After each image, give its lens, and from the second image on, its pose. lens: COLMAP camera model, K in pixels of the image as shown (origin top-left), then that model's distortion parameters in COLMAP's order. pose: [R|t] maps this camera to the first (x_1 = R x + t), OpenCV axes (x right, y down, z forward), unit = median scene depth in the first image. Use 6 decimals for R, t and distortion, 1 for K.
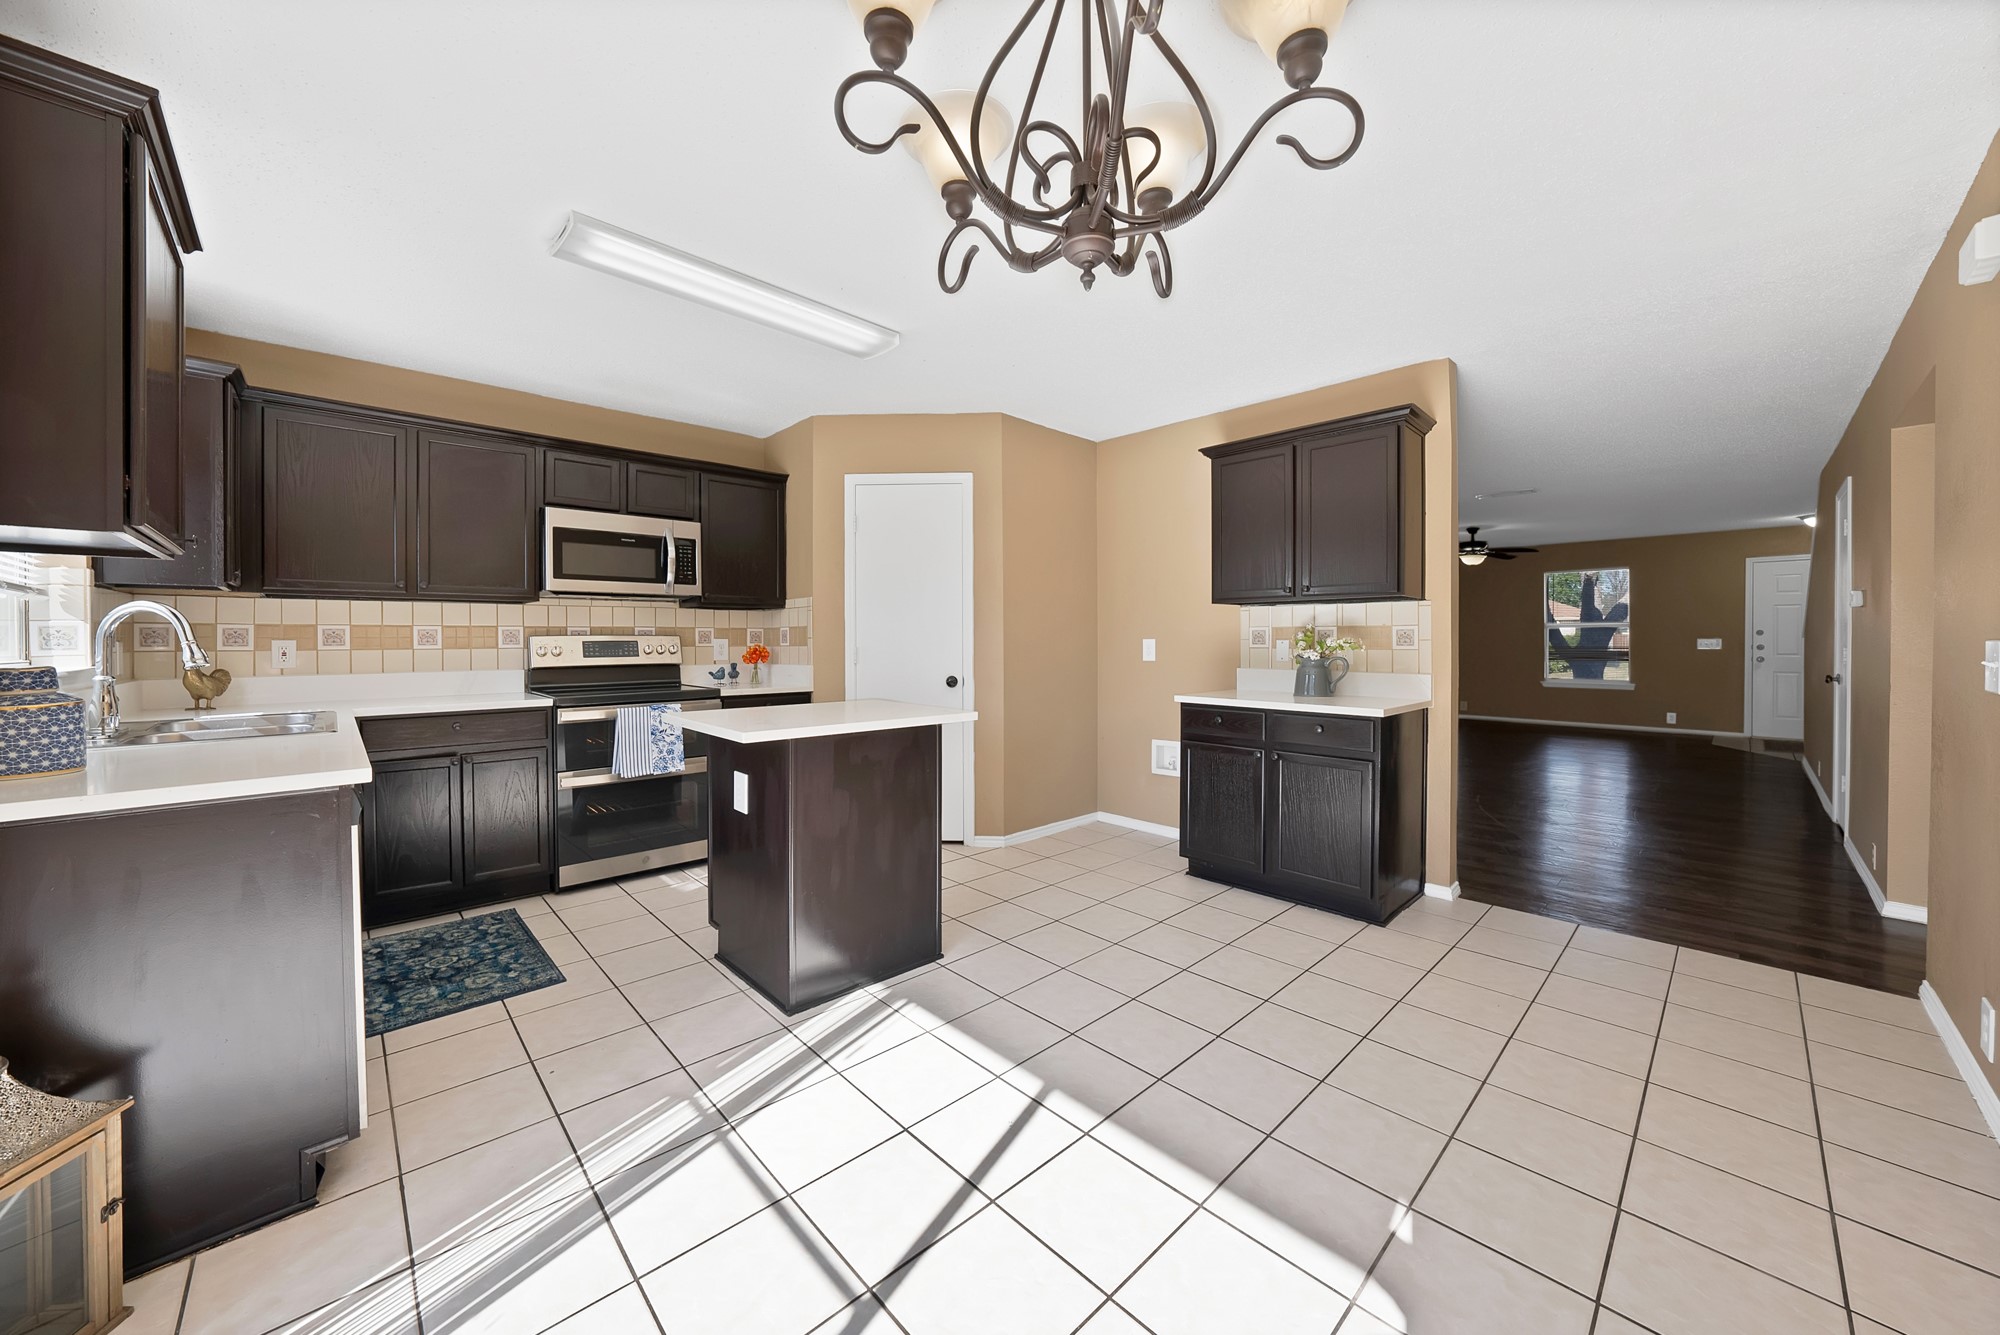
lens RADIAL K [[712.3, 0, 992.4], [0, 712.3, 651.0], [0, 0, 1]] dist [-0.026367, 0.004468]
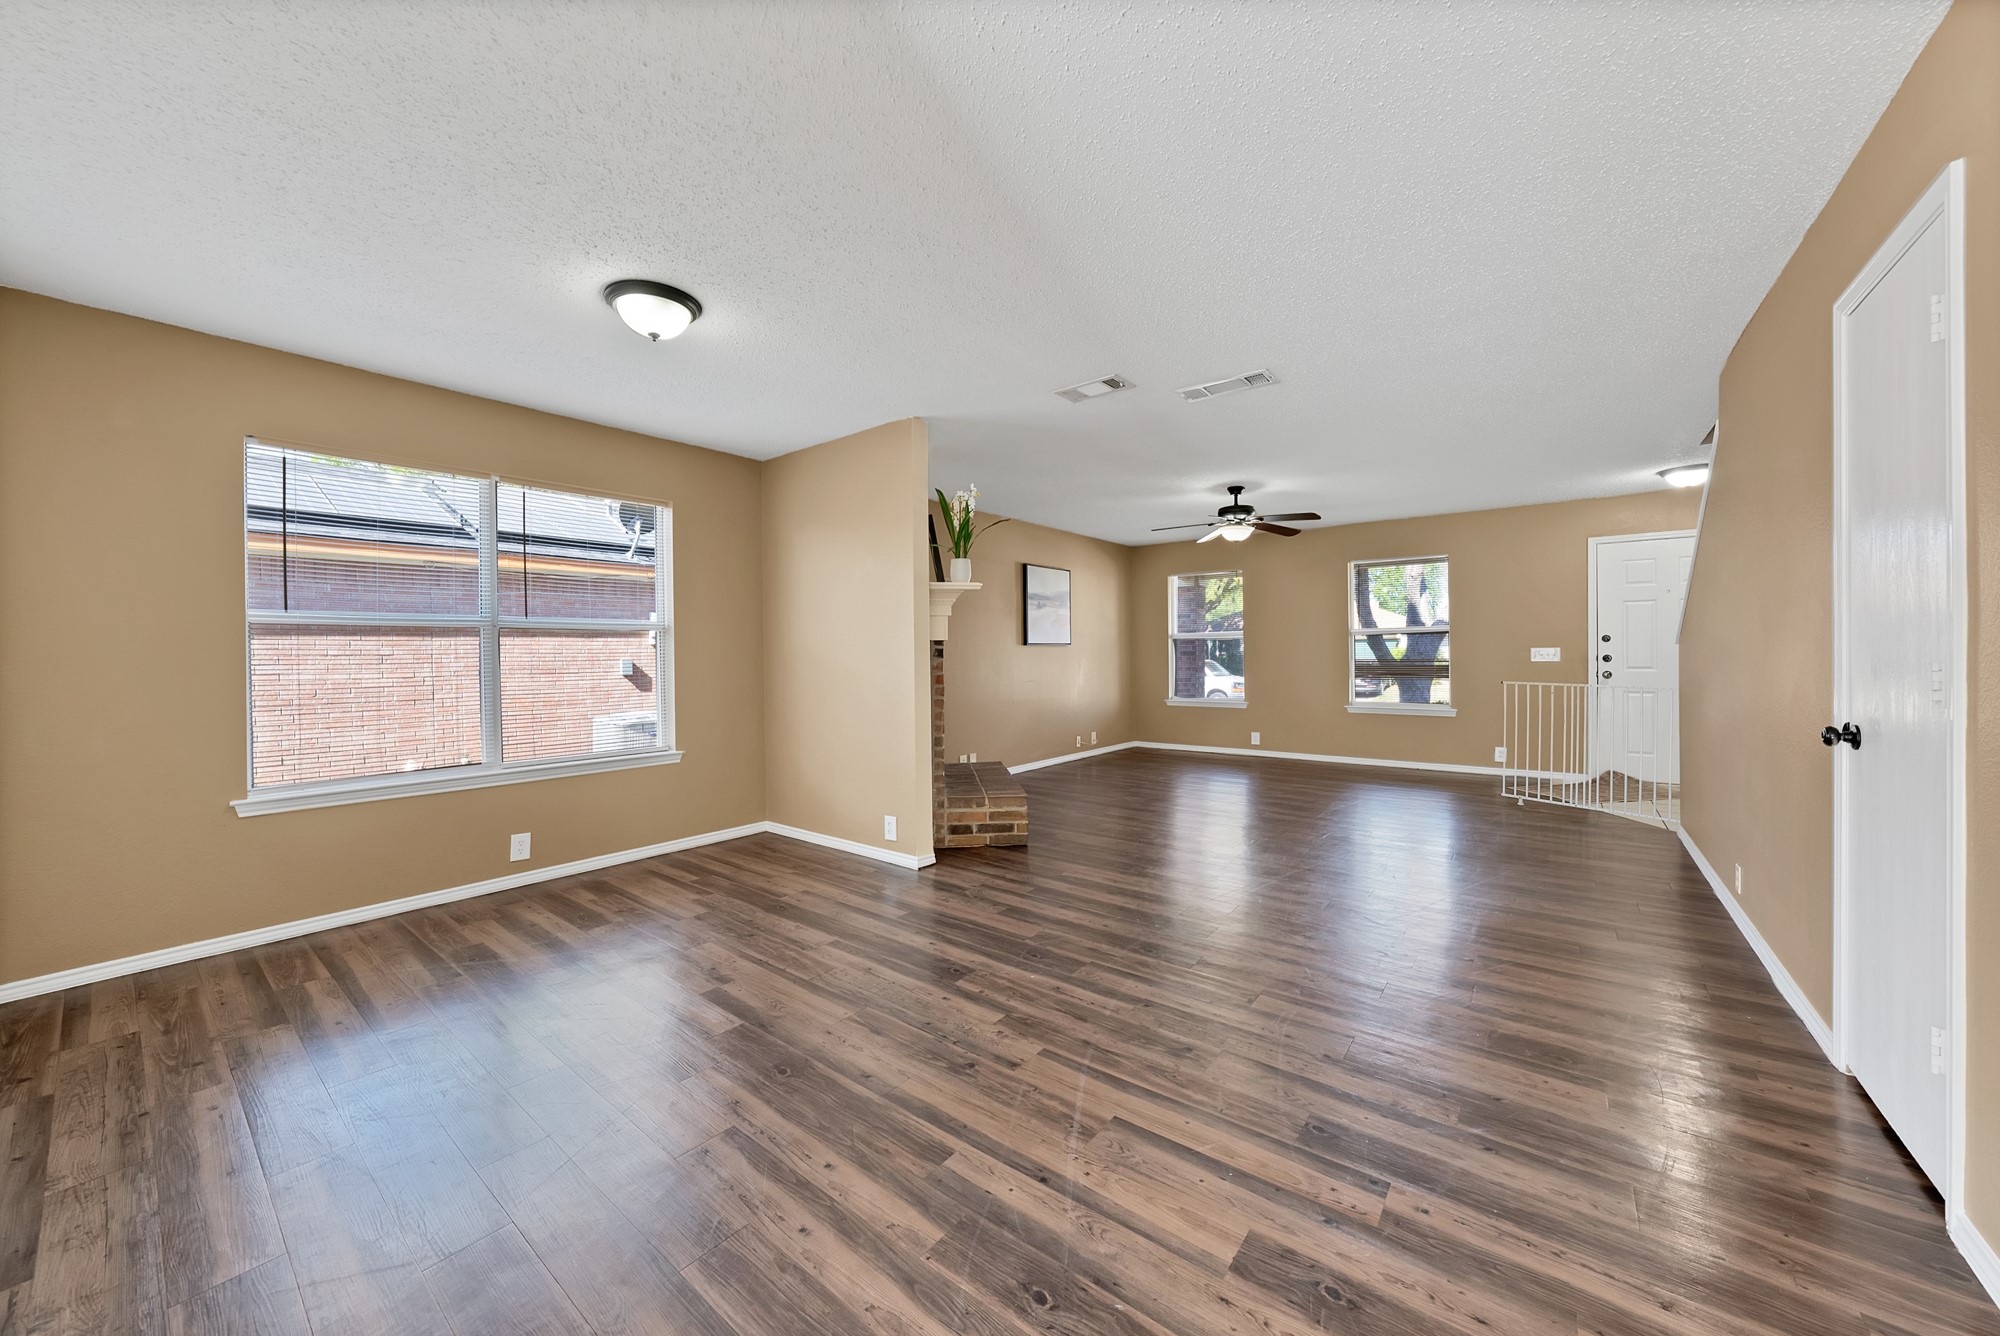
lens RADIAL K [[712.3, 0, 987.9], [0, 712.3, 655.3], [0, 0, 1]] dist [-0.026367, 0.004468]
pose [[0.989802, -0.004885, 0.142366, 0.343272], [0.007232, 0.999846, -0.015974, -0.001476], [-0.142266, 0.016841, 0.989685, 0.352108]]
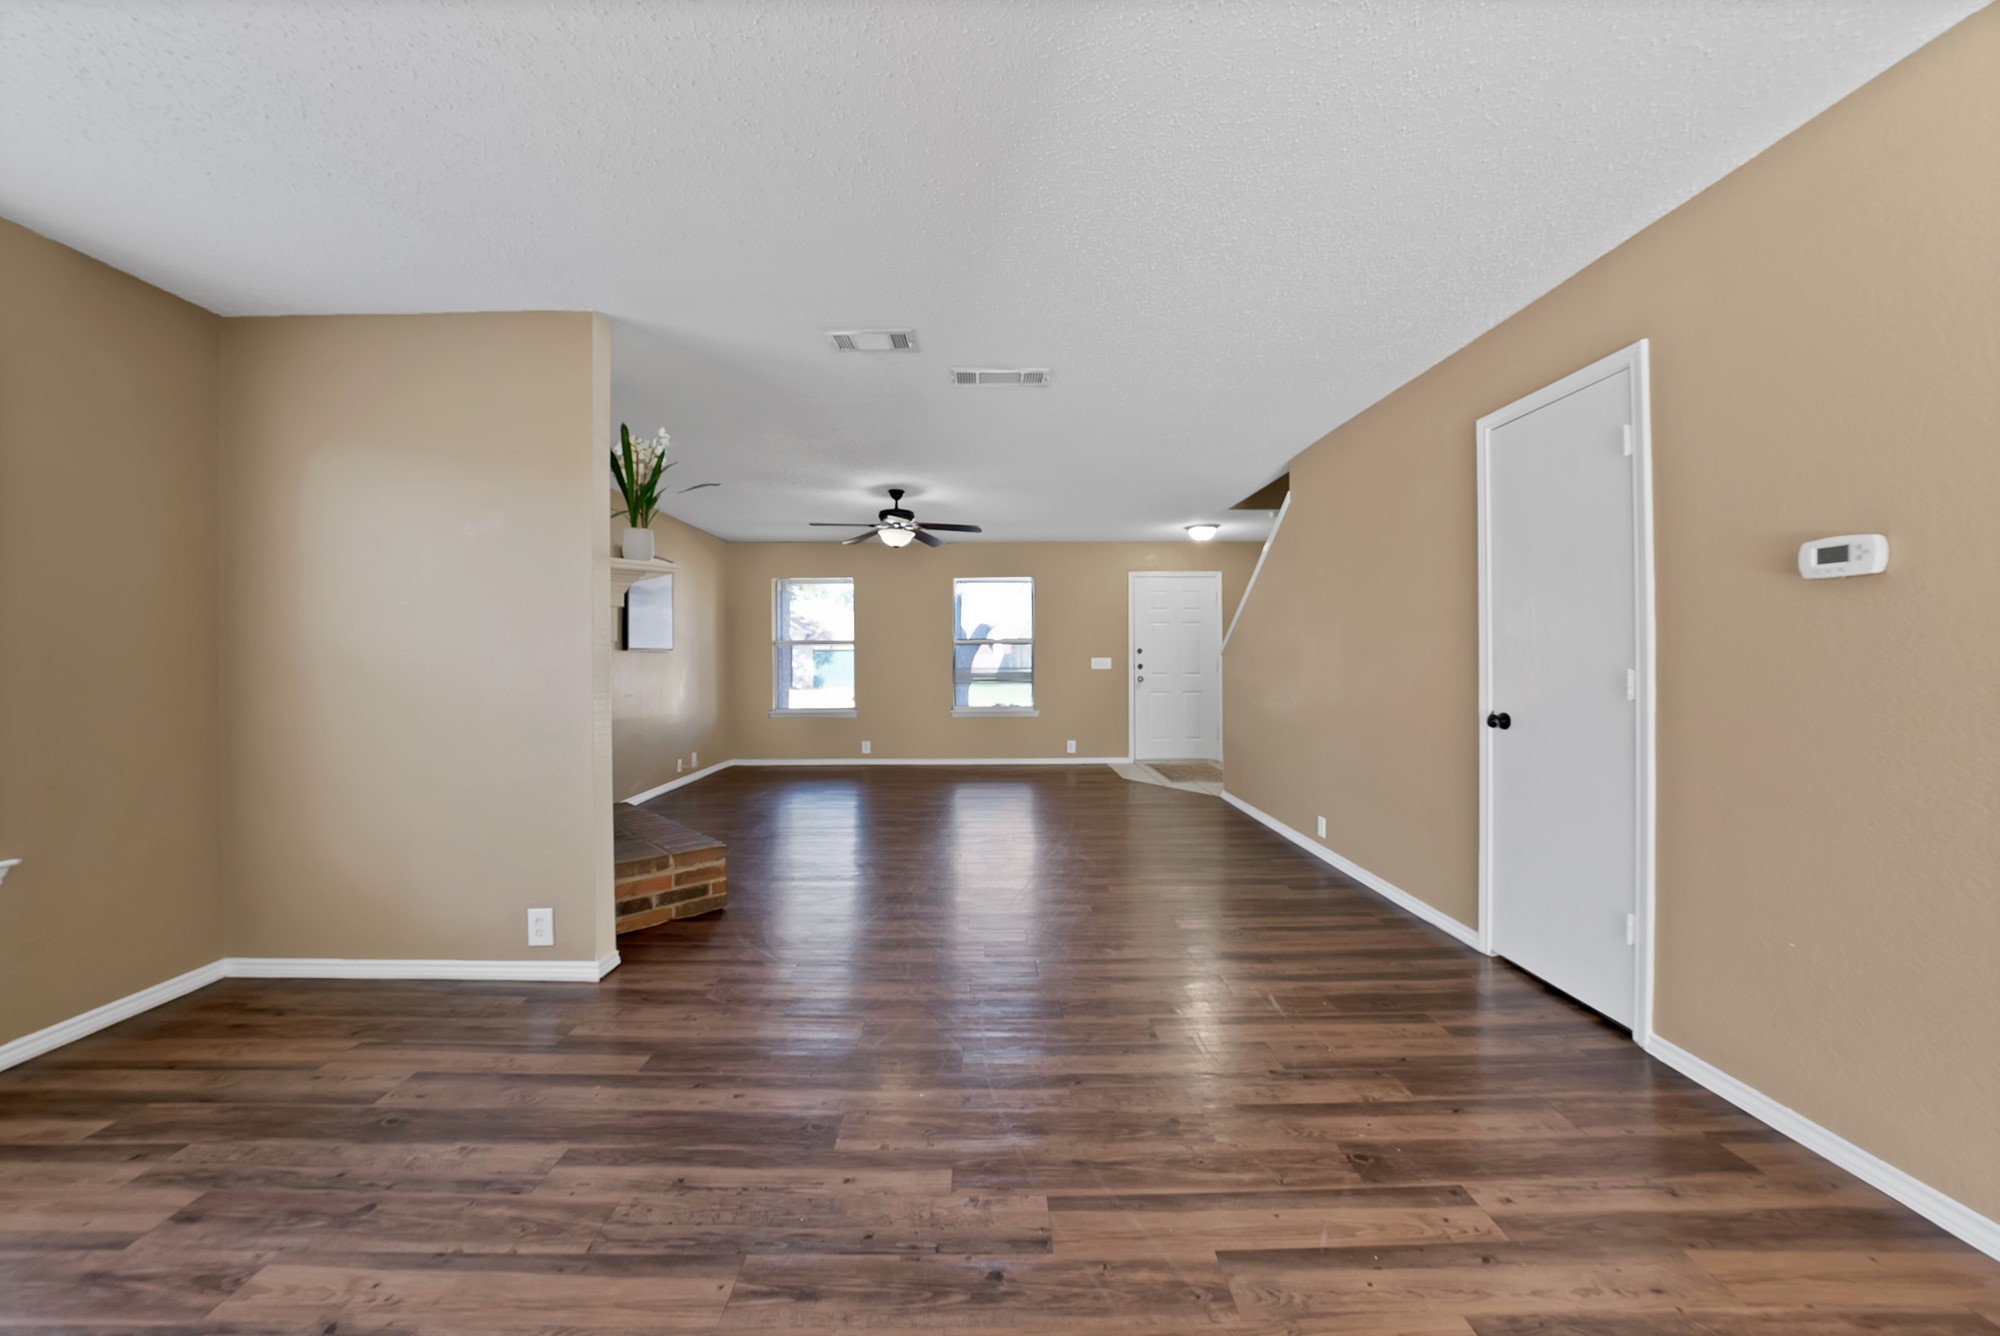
lens RADIAL K [[712.3, 0, 988.1], [0, 712.3, 648.0], [0, 0, 1]] dist [-0.026367, 0.004468]
pose [[0.682722, 0.013096, 0.730561, 0.252120], [0.013867, 0.999427, -0.030874, -0.003196], [-0.730547, 0.031209, 0.682149, 0.481881]]
